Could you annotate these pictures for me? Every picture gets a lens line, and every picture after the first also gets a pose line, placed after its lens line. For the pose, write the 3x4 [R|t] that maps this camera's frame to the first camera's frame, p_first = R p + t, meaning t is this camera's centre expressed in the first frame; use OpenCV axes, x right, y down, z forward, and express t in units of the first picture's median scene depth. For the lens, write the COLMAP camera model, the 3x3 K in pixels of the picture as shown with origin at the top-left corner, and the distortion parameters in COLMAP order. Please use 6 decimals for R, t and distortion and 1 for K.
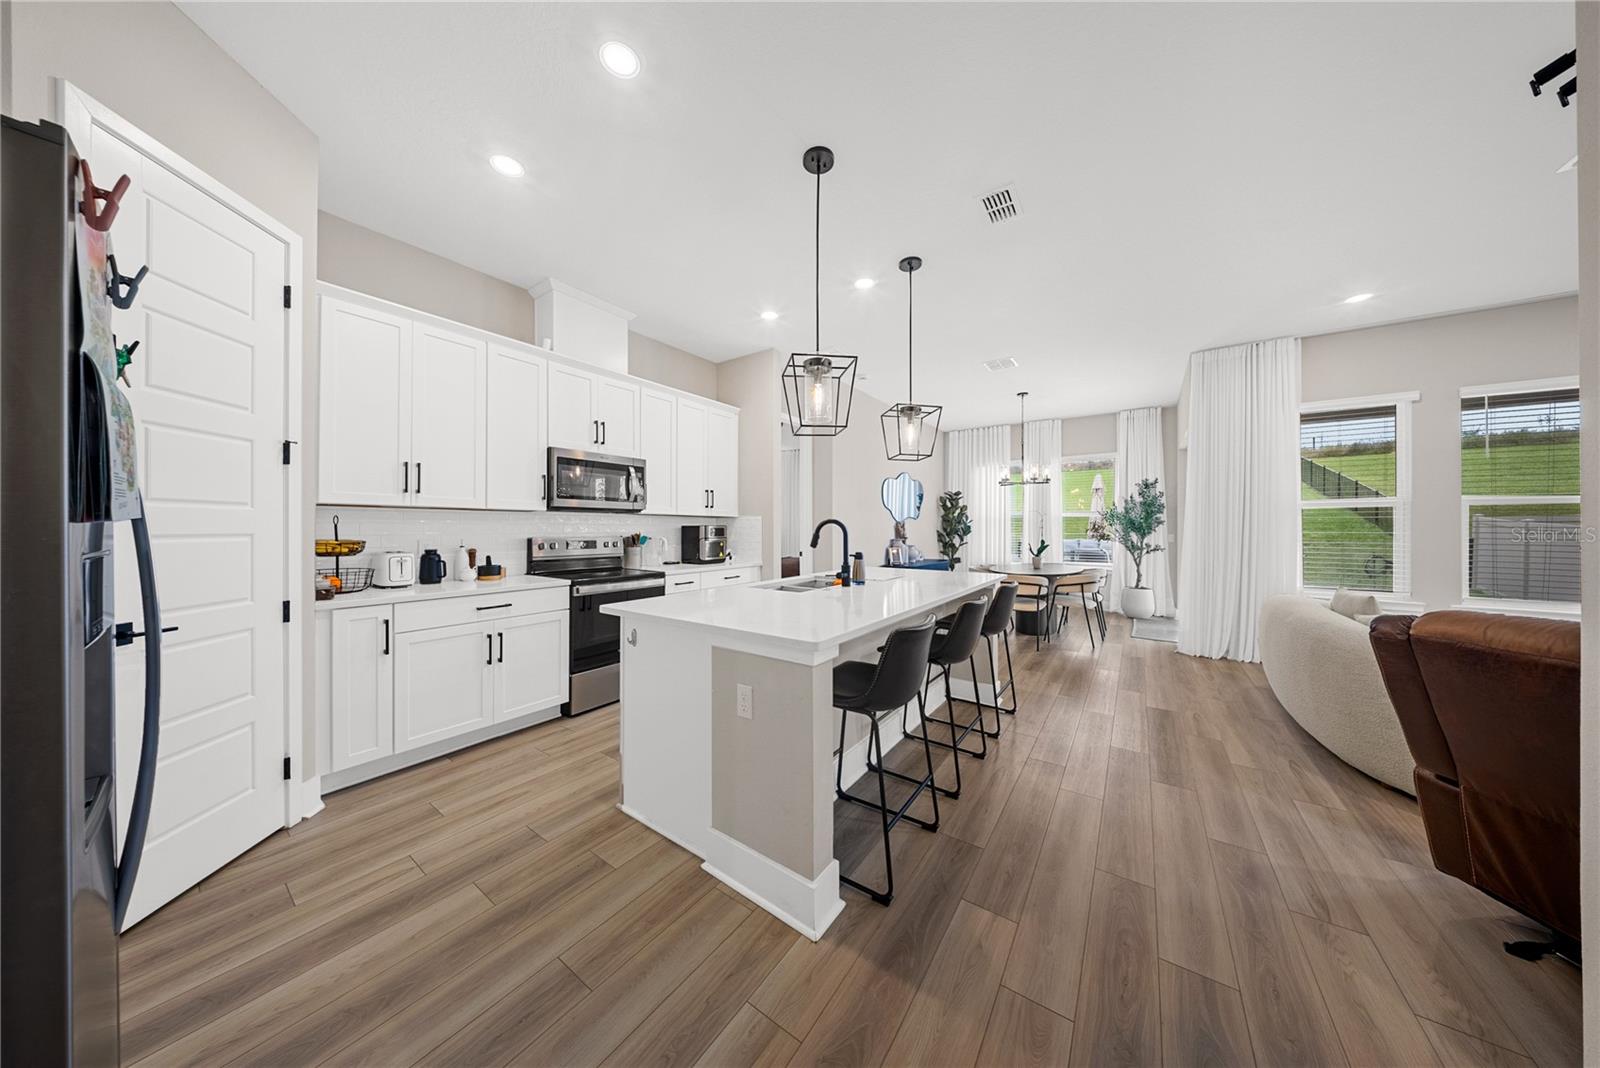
lens RADIAL K [[471.1, 0, 793.2], [0, 471.1, 530.1], [0, 0, 1]] dist [-0.001492, -0.000179]
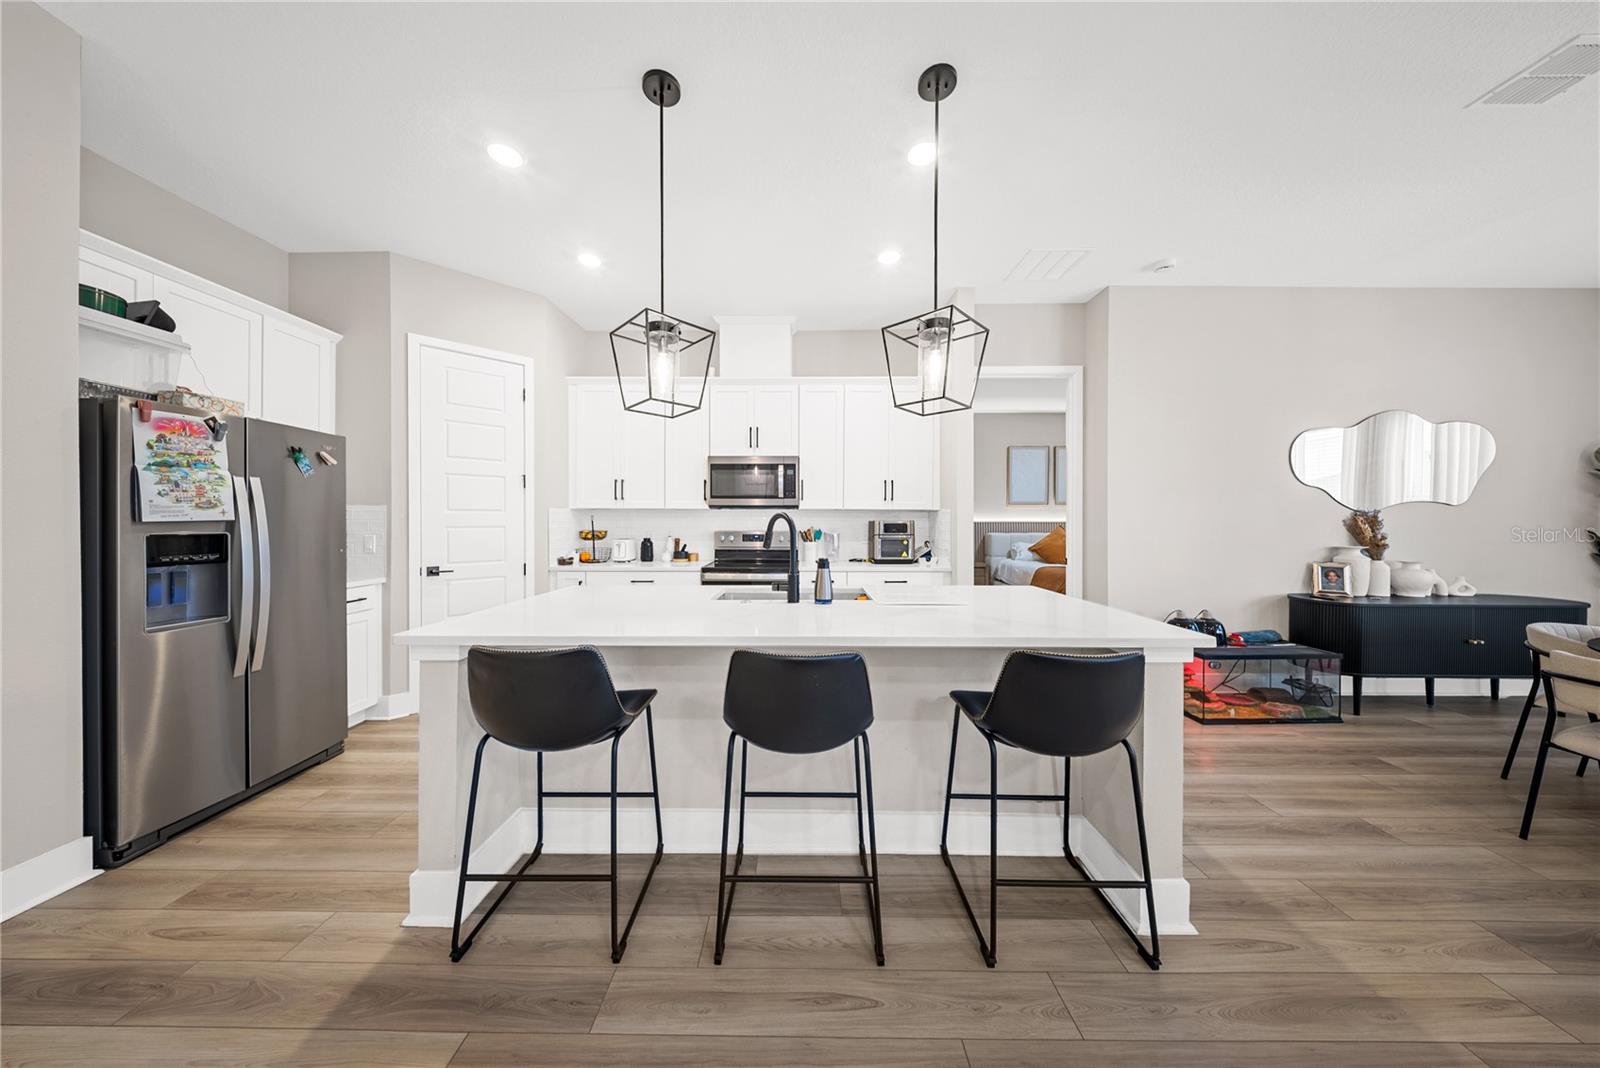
lens RADIAL K [[471.1, 0, 794.3], [0, 471.1, 527.4], [0, 0, 1]] dist [-0.001492, -0.000179]
pose [[0.580776, 0.010548, -0.813995, 0.628418], [-0.004465, 0.999942, 0.009772, -0.006442], [0.814051, -0.002040, 0.580790, 0.502096]]
